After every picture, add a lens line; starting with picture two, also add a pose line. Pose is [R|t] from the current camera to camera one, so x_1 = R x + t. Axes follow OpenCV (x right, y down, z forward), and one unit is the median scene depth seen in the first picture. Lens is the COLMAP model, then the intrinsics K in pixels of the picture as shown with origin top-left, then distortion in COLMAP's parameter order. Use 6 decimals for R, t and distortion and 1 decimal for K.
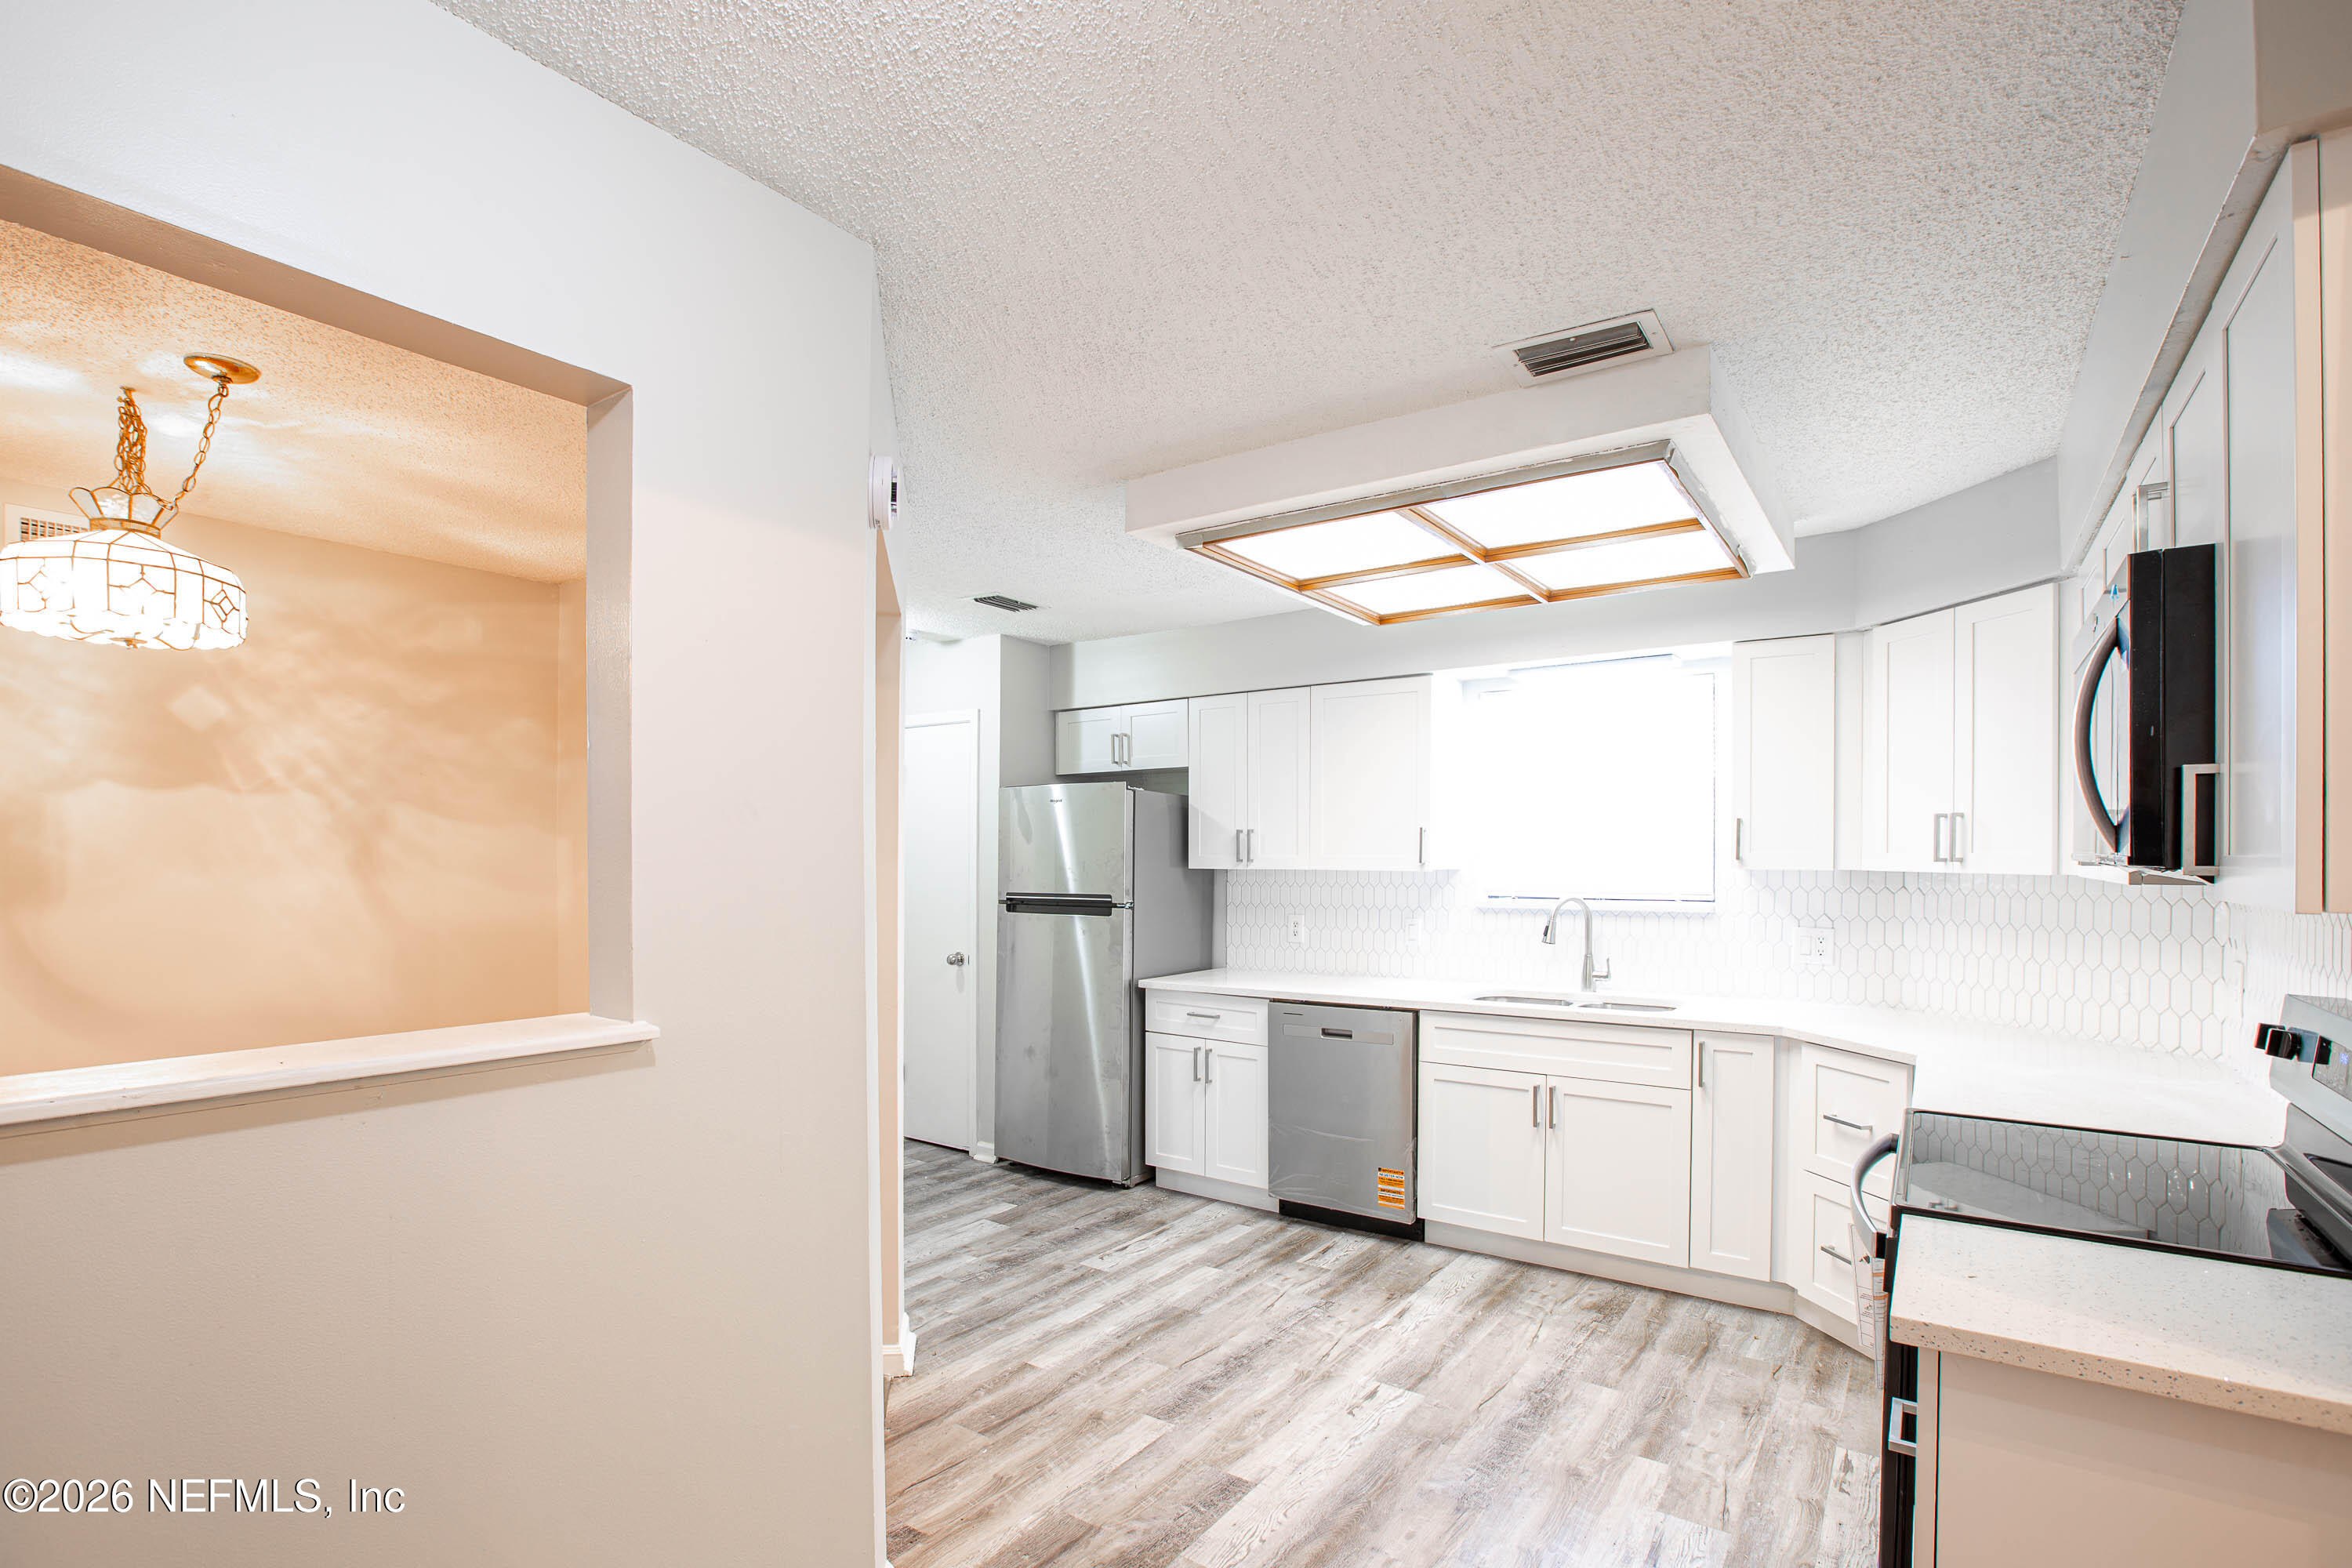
lens RADIAL K [[1096.2, 0, 1176.0], [0, 1096.2, 784.0], [0, 0, 1]] dist [0.000592, 0.000370]
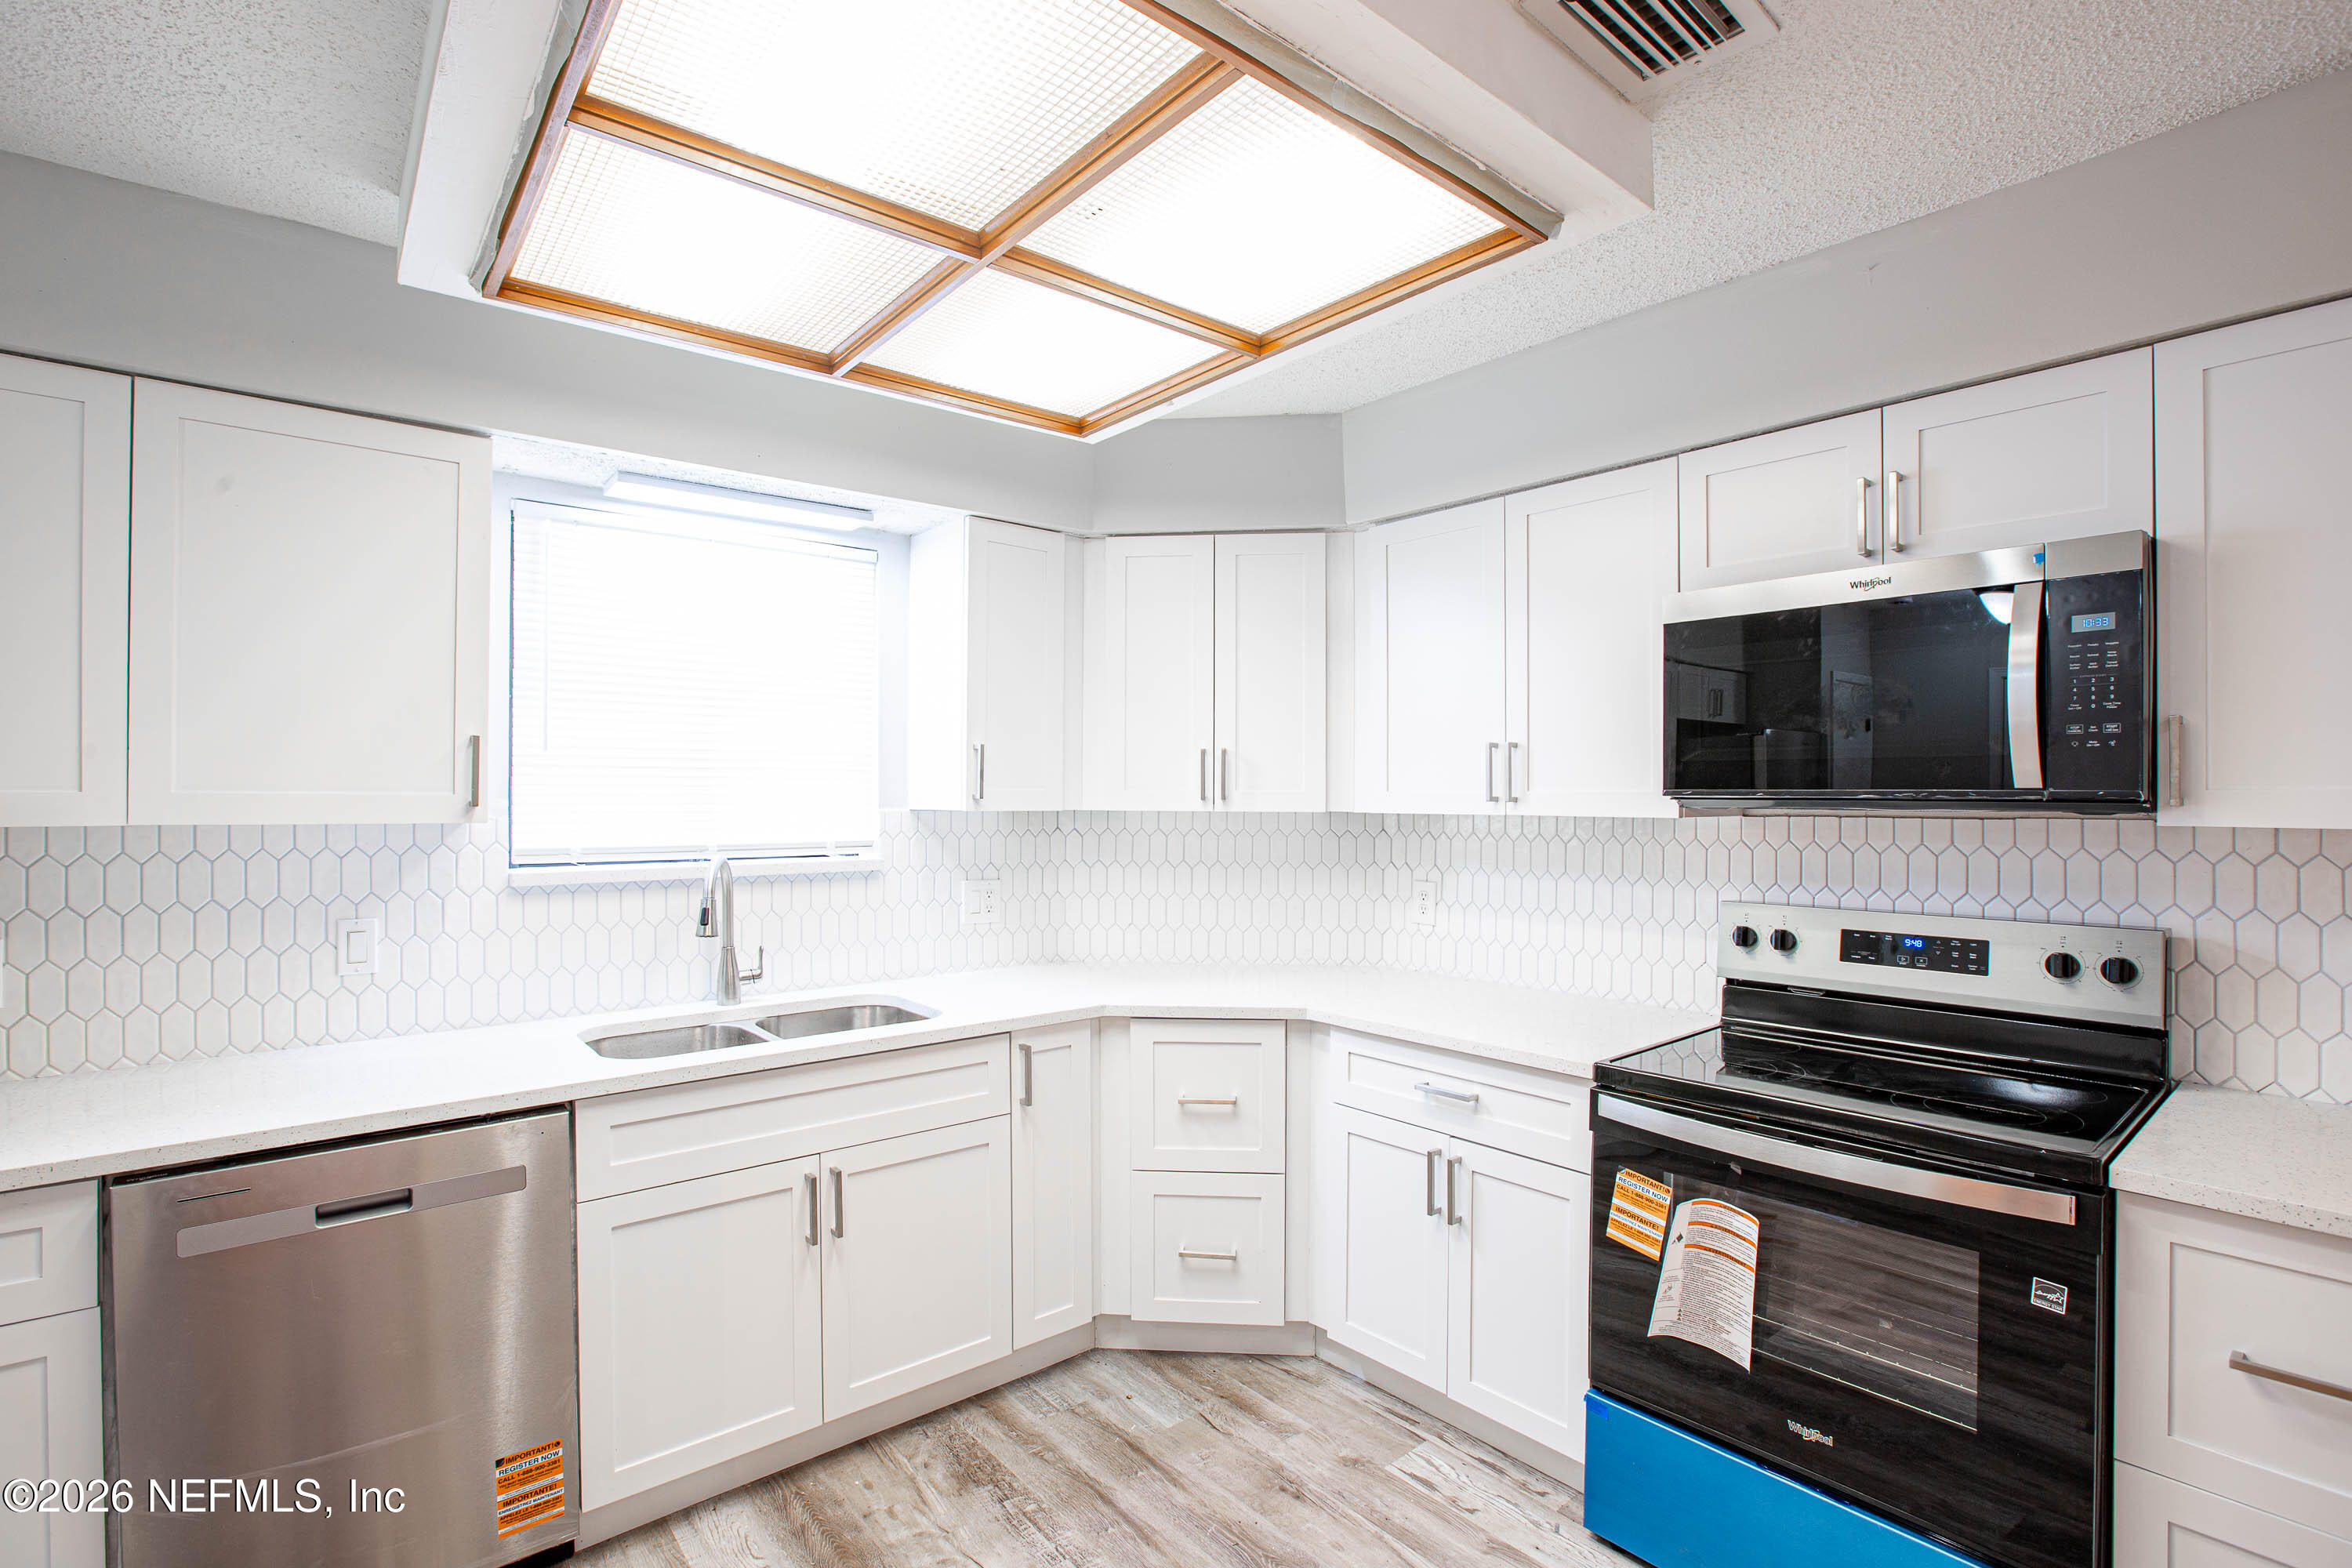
lens RADIAL K [[1097.4, 0, 1176.0], [0, 1097.4, 784.0], [0, 0, 1]] dist [-0.021635, 0.000496]
pose [[0.271045, 0.009193, 0.962523, -0.204979], [-0.065446, 0.997816, 0.008899, 0.044962], [-0.960339, -0.065406, 0.271054, 0.697553]]
